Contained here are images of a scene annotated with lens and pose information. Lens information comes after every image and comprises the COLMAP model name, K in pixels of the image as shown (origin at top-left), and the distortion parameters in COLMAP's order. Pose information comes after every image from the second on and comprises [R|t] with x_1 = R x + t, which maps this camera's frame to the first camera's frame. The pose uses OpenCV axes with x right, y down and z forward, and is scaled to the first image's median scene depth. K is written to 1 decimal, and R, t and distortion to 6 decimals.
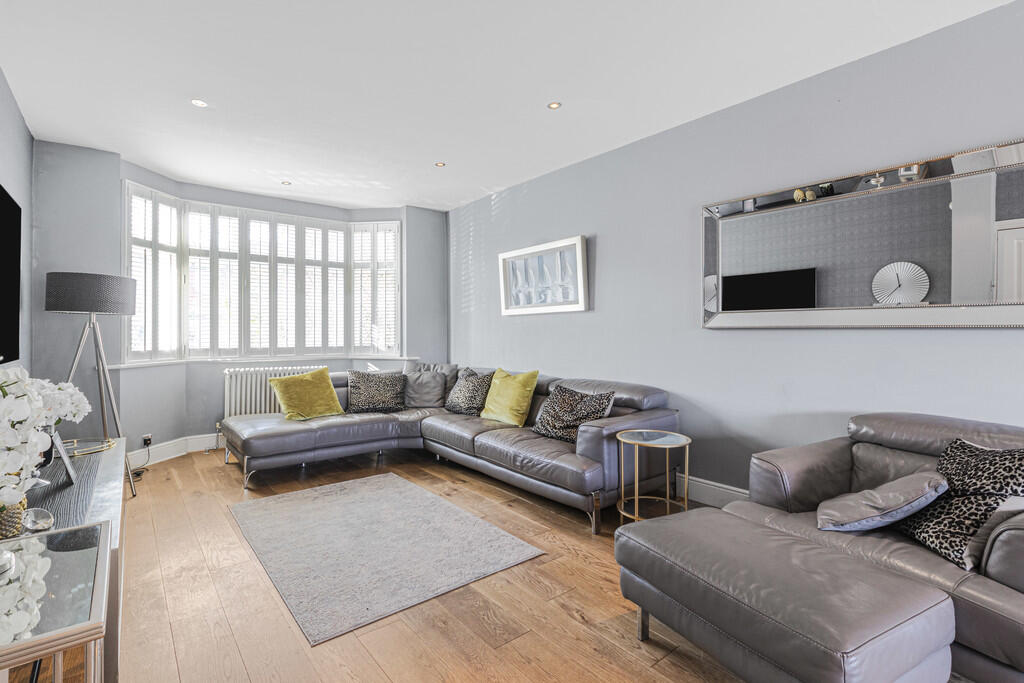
lens RADIAL K [[485.9, 0, 505.6], [0, 485.9, 335.4], [0, 0, 1]] dist [-0.000853, 0.000044]
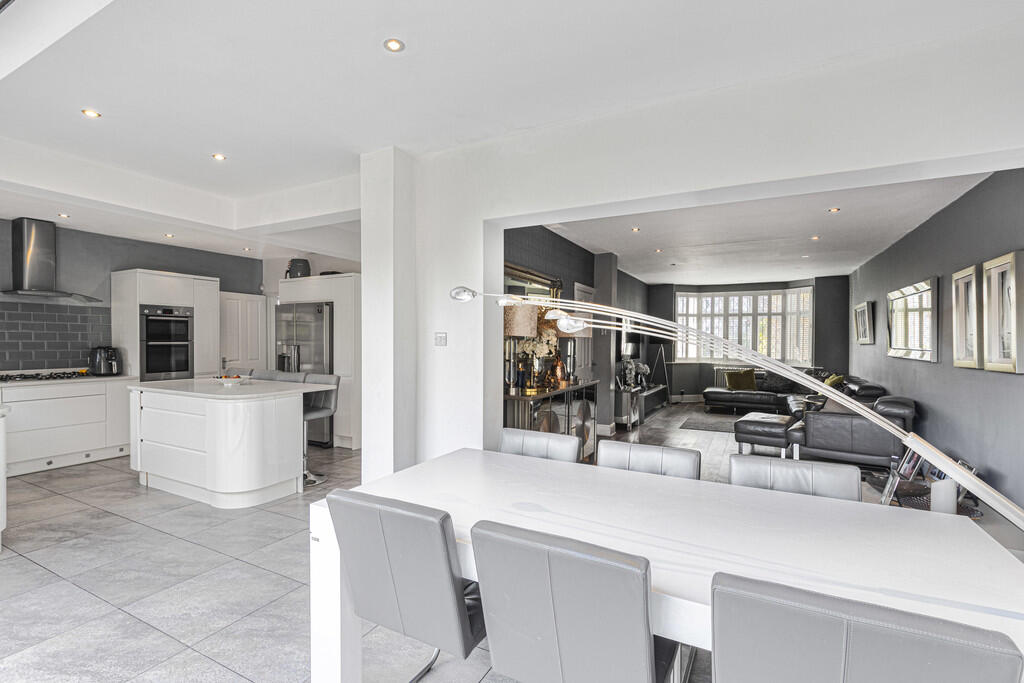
lens RADIAL K [[485.9, 0, 505.7], [0, 485.9, 341.7], [0, 0, 1]] dist [-0.000853, 0.000044]
pose [[0.415436, 0.008988, -0.909578, 1.032535], [-0.016771, 0.999857, 0.002220, -0.034933], [0.909468, 0.014332, 0.415527, -0.782813]]
